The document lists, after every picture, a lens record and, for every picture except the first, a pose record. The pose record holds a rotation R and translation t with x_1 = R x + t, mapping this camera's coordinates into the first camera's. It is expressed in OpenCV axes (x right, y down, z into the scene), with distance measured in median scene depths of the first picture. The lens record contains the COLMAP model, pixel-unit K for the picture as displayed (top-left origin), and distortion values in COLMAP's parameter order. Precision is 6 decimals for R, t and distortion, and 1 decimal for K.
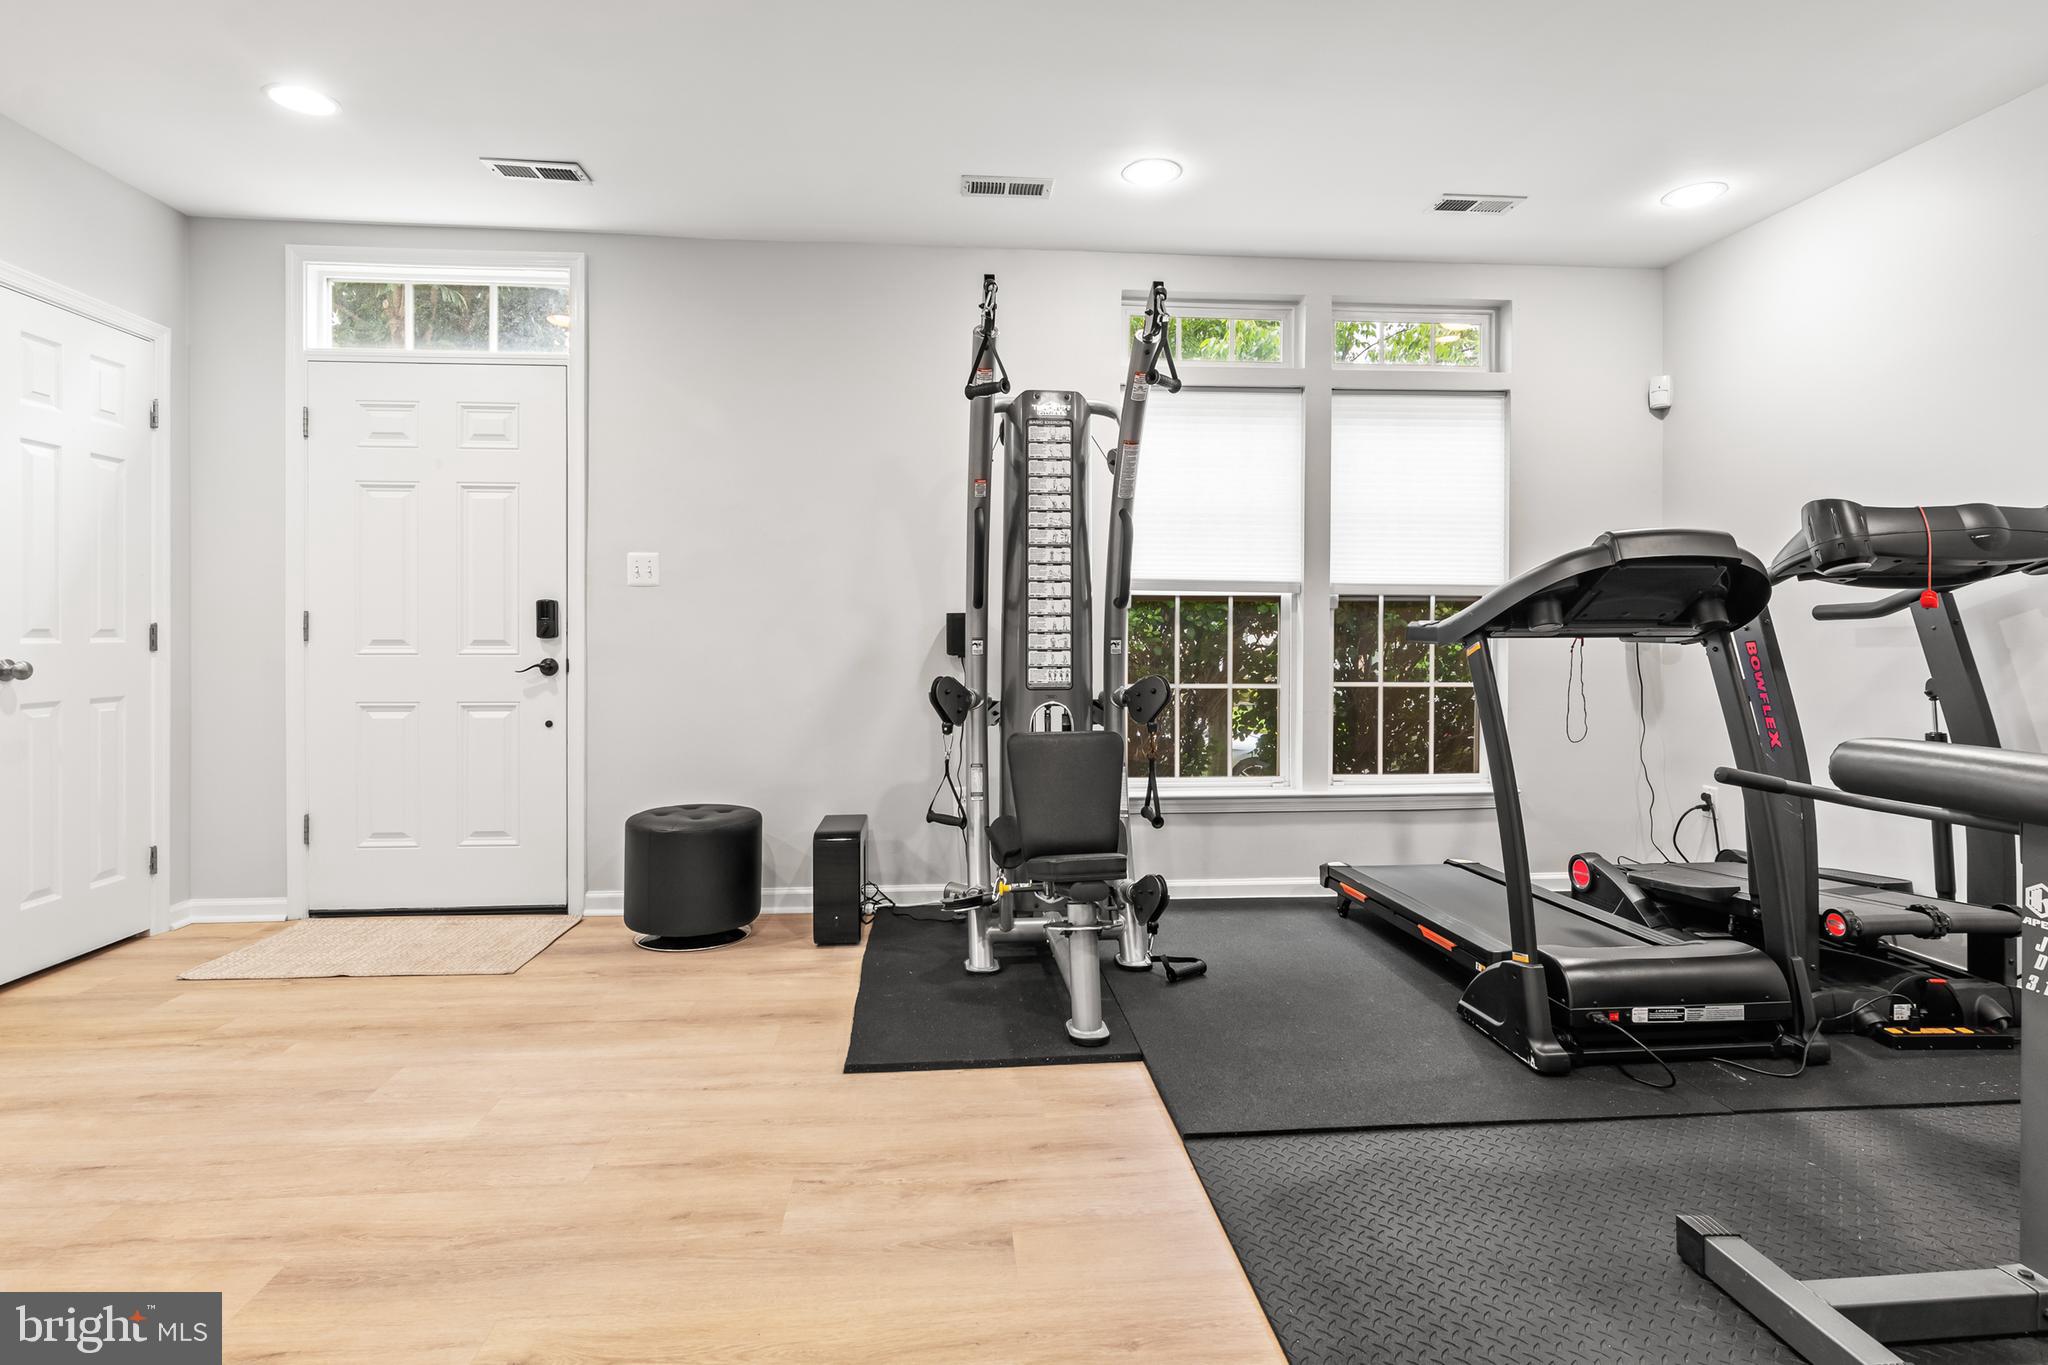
lens RADIAL K [[994.6, 0, 1021.9], [0, 994.6, 631.0], [0, 0, 1]] dist [0.009723, -0.005073]
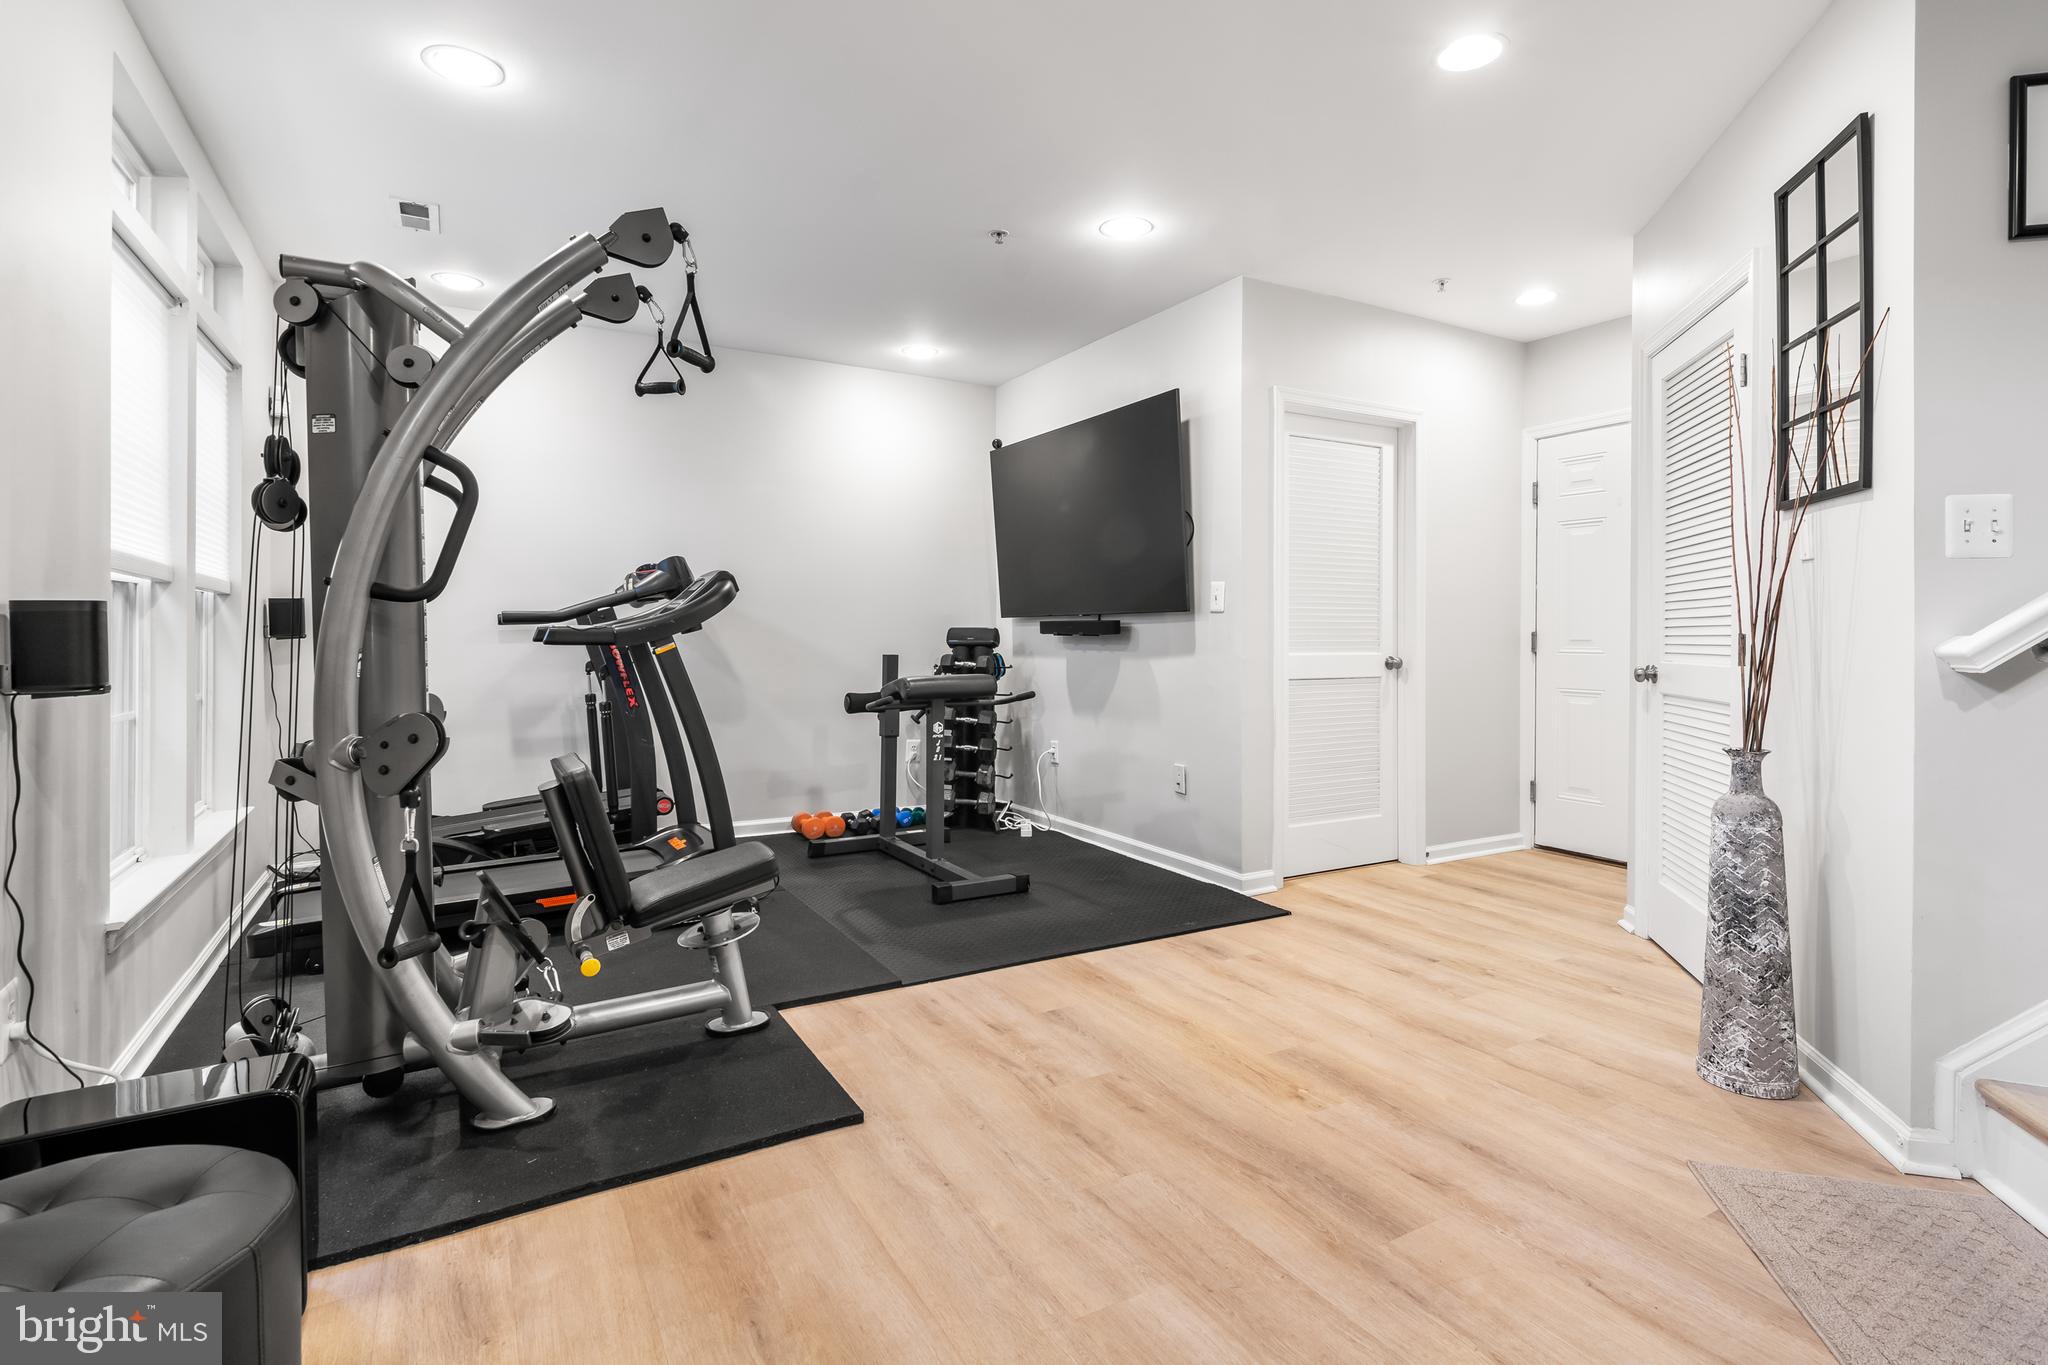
lens RADIAL K [[994.6, 0, 1028.4], [0, 994.6, 632.0], [0, 0, 1]] dist [0.009723, -0.005073]
pose [[-0.416303, -0.002964, 0.909221, -1.408135], [-0.004458, 0.999989, 0.001219, -0.007279], [-0.909215, -0.003546, -0.416311, 1.639264]]
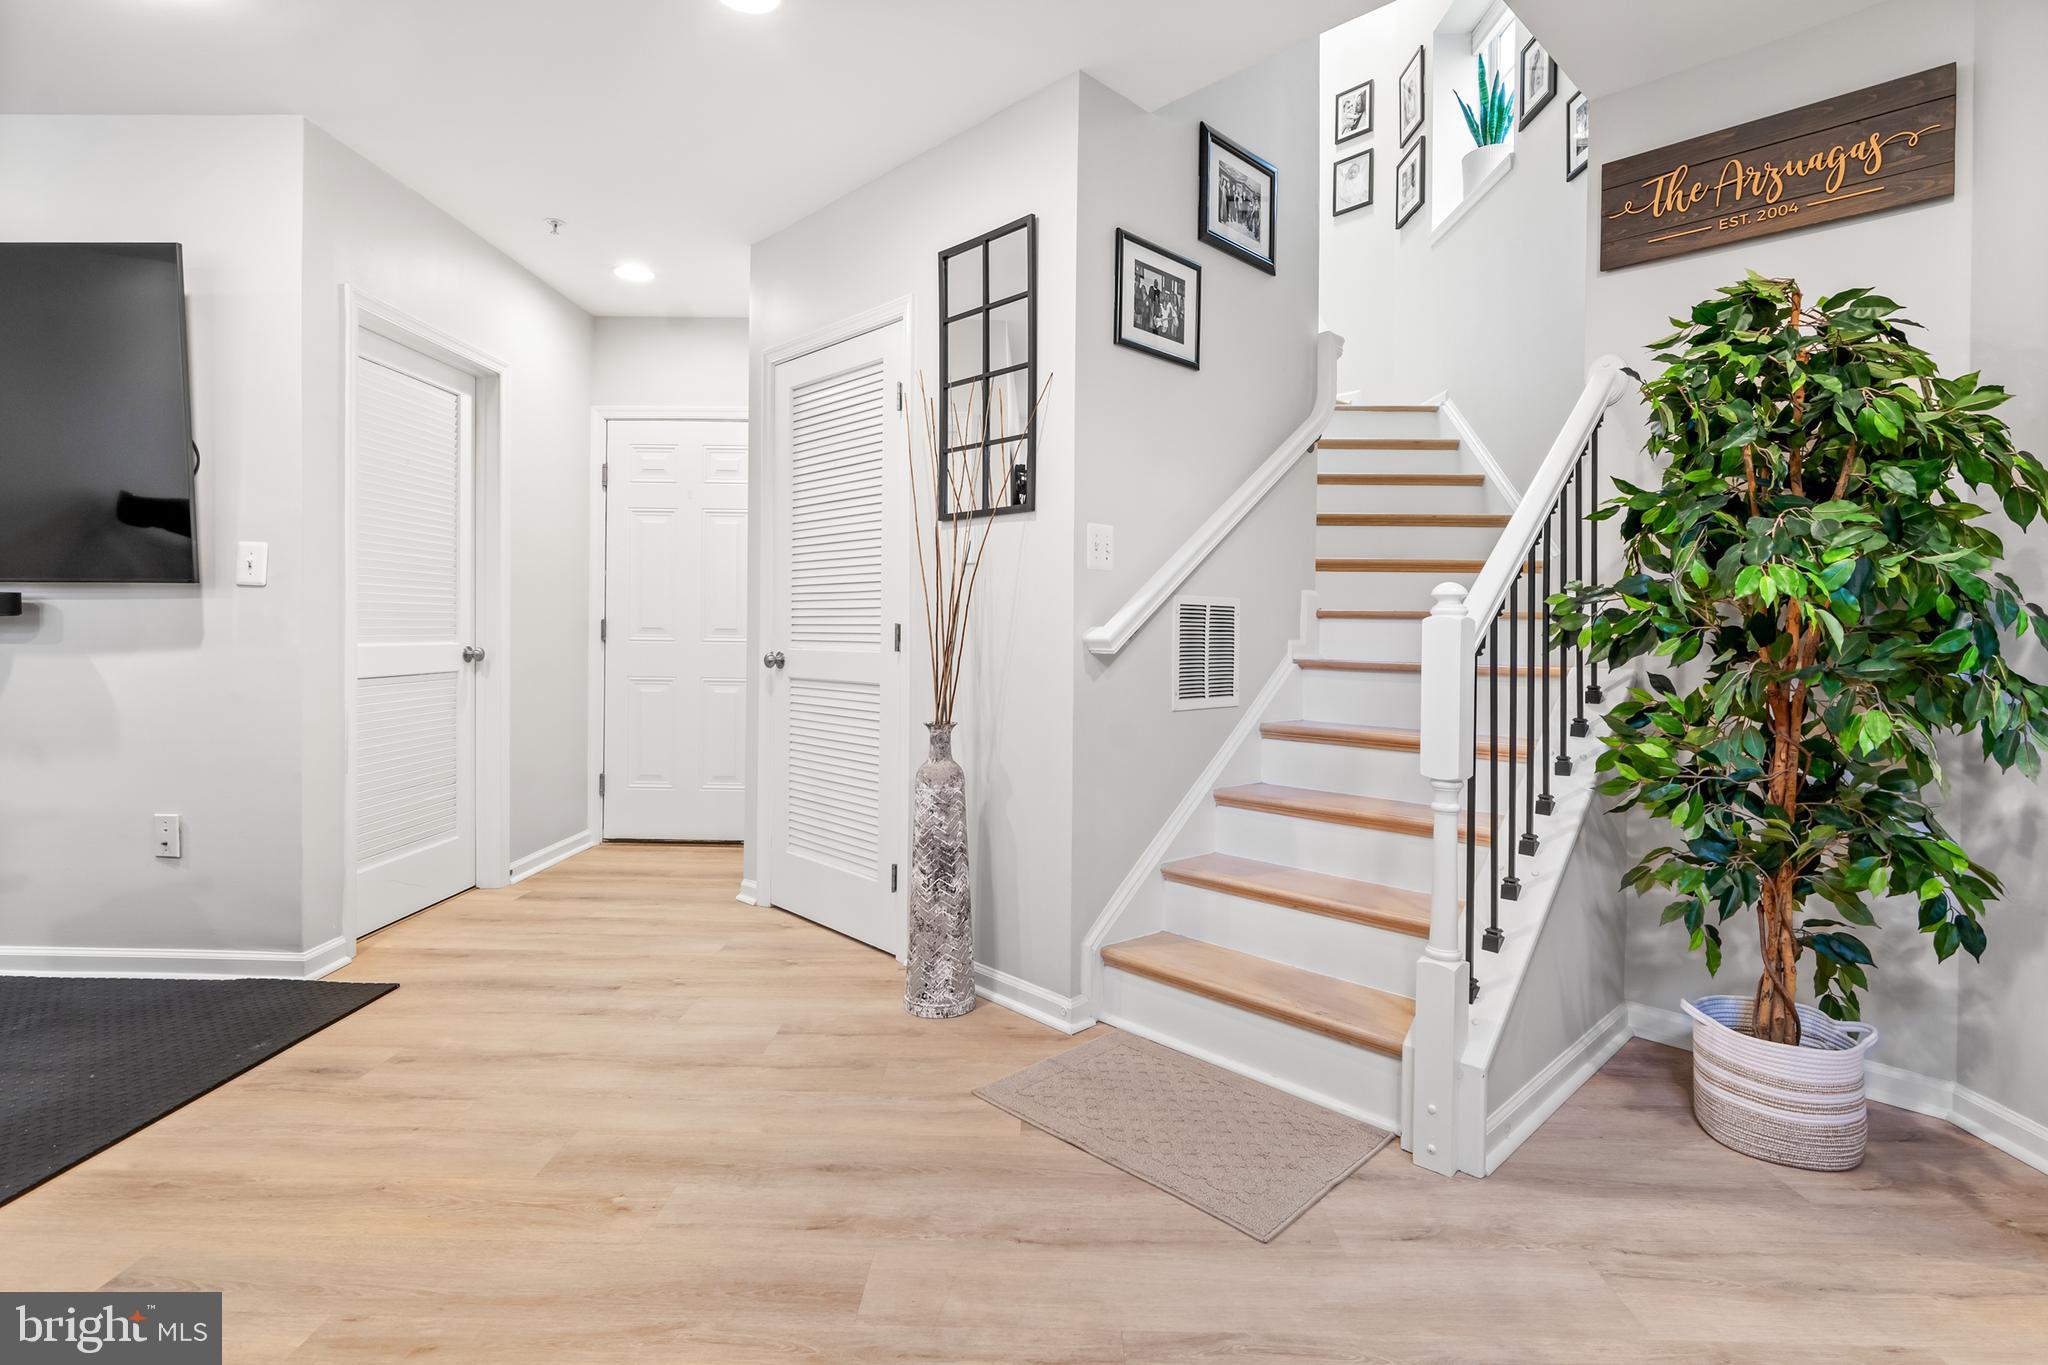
lens RADIAL K [[994.6, 0, 1057.0], [0, 994.6, 636.7], [0, 0, 1]] dist [0.009723, -0.005073]
pose [[-0.993939, -0.015715, 0.108805, -0.927046], [-0.014959, 0.999858, 0.007763, -0.002129], [-0.108911, 0.006088, -0.994033, 1.738616]]
